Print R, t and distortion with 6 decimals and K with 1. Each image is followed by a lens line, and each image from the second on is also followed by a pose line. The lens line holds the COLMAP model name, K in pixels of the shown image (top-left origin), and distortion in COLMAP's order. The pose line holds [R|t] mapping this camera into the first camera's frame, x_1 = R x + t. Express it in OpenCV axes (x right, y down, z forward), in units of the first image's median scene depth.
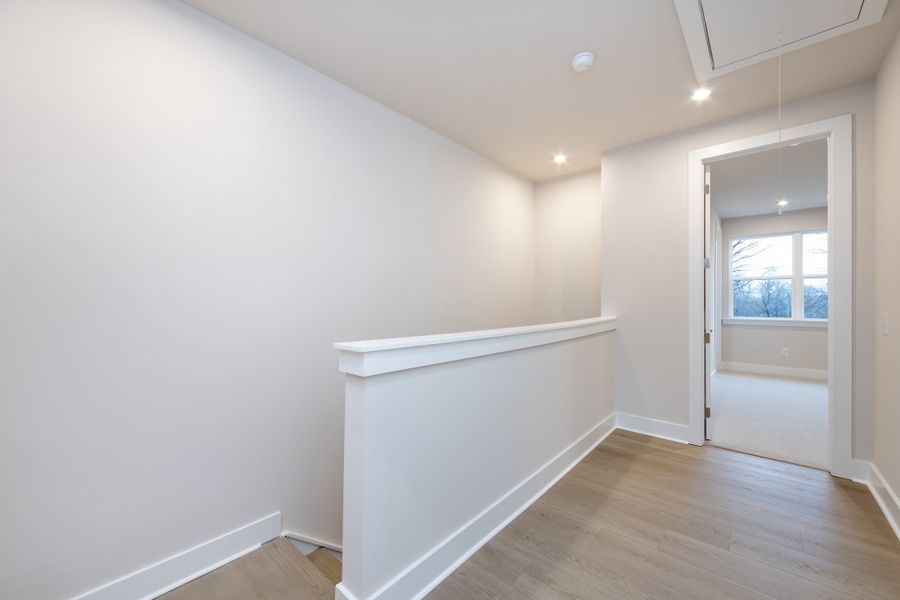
lens RADIAL K [[353.1, 0, 452.6], [0, 353.1, 303.3], [0, 0, 1]] dist [-0.001423, -0.000680]
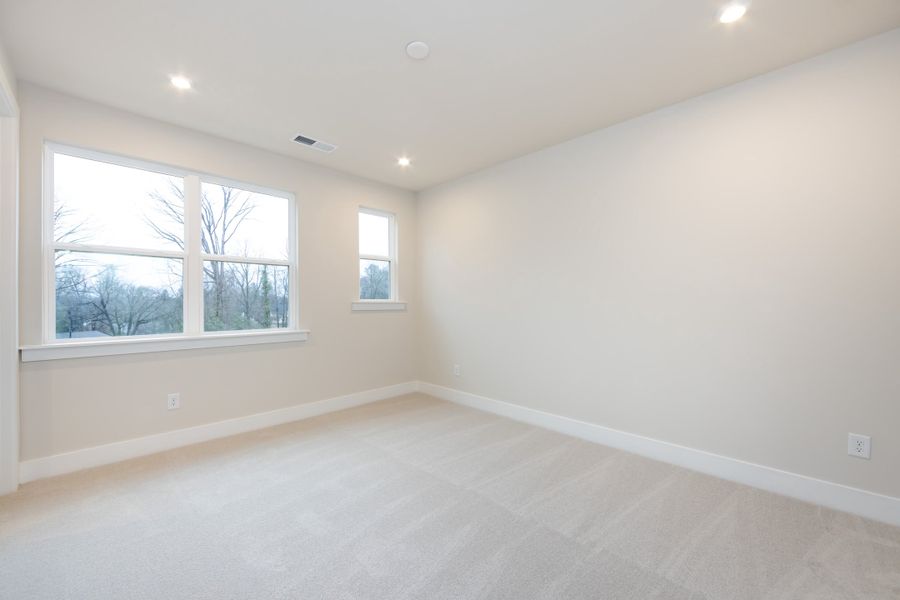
lens RADIAL K [[353.1, 0, 444.5], [0, 353.1, 301.5], [0, 0, 1]] dist [-0.001423, -0.000680]
pose [[0.074629, -0.002550, 0.997208, 0.428502], [0.009292, 0.999955, 0.001861, -0.002974], [-0.997168, 0.009127, 0.074649, 0.525843]]
